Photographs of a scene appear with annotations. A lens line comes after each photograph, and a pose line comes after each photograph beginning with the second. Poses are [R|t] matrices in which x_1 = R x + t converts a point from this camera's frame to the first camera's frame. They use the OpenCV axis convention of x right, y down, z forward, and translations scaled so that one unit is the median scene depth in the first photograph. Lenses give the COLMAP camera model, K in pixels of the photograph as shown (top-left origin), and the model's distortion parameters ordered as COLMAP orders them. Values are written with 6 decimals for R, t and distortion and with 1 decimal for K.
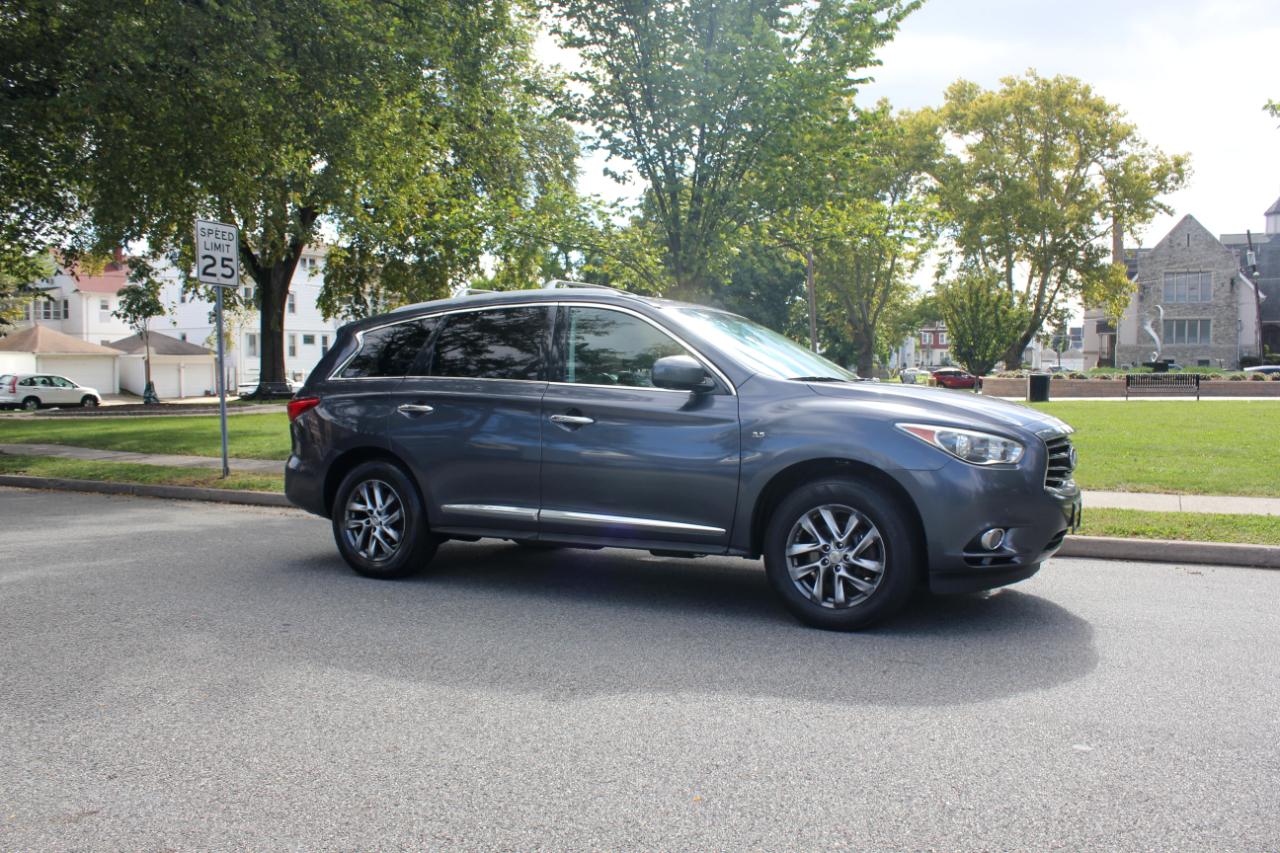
lens RADIAL K [[1082.0, 0, 648.9], [0, 1082.0, 422.0], [0, 0, 1]] dist [-0.154863, 0.121968]
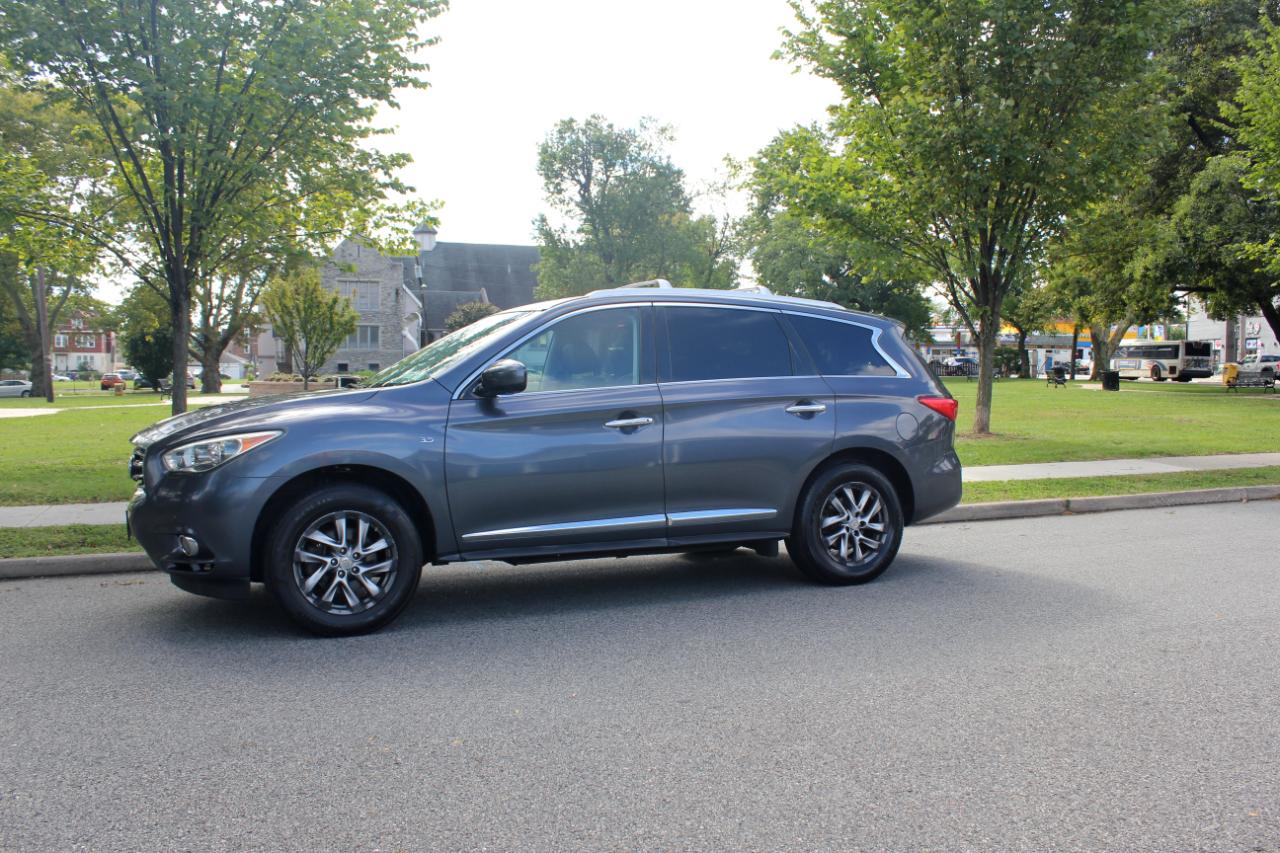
lens RADIAL K [[1082.0, 0, 647.7], [0, 1082.0, 438.9], [0, 0, 1]] dist [-0.154863, 0.121968]
pose [[0.691003, -0.040930, 0.721692, -0.324029], [0.032512, 0.999145, 0.025536, -0.005883], [-0.722121, 0.005818, 0.691743, 0.173697]]
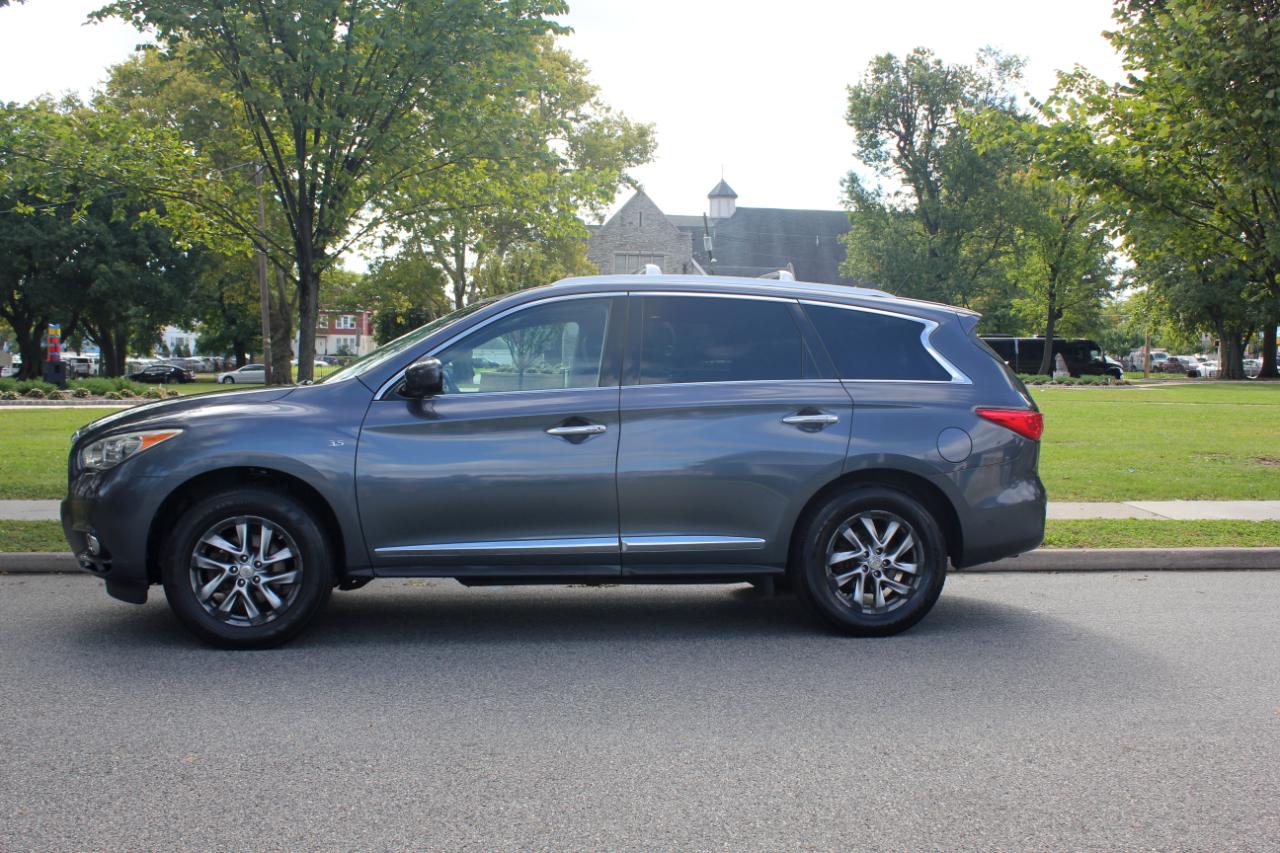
lens RADIAL K [[1313.4, 0, 647.5], [0, 1313.4, 433.1], [0, 0, 1]] dist [-0.083655, 0.000000]
pose [[0.863419, -0.011758, 0.504350, -0.236557], [0.007546, 0.999918, 0.010394, -0.005340], [-0.504431, -0.005169, 0.863437, 0.079802]]
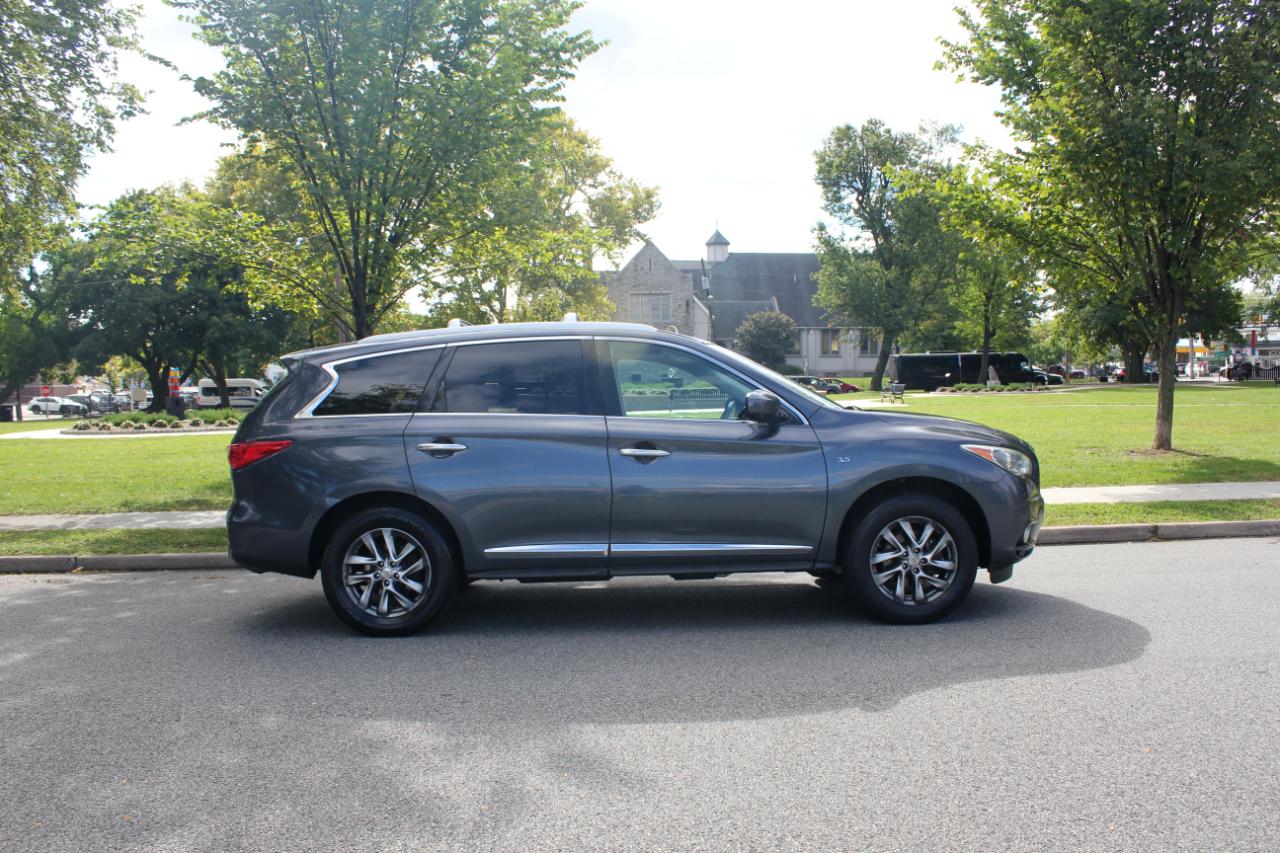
lens RADIAL K [[1082.0, 0, 648.8], [0, 1082.0, 441.3], [0, 0, 1]] dist [-0.154863, 0.121968]
pose [[0.870991, -0.037232, 0.489886, -0.224778], [0.035755, 0.999284, 0.012378, -0.010243], [-0.489996, 0.006735, 0.871699, 0.044336]]
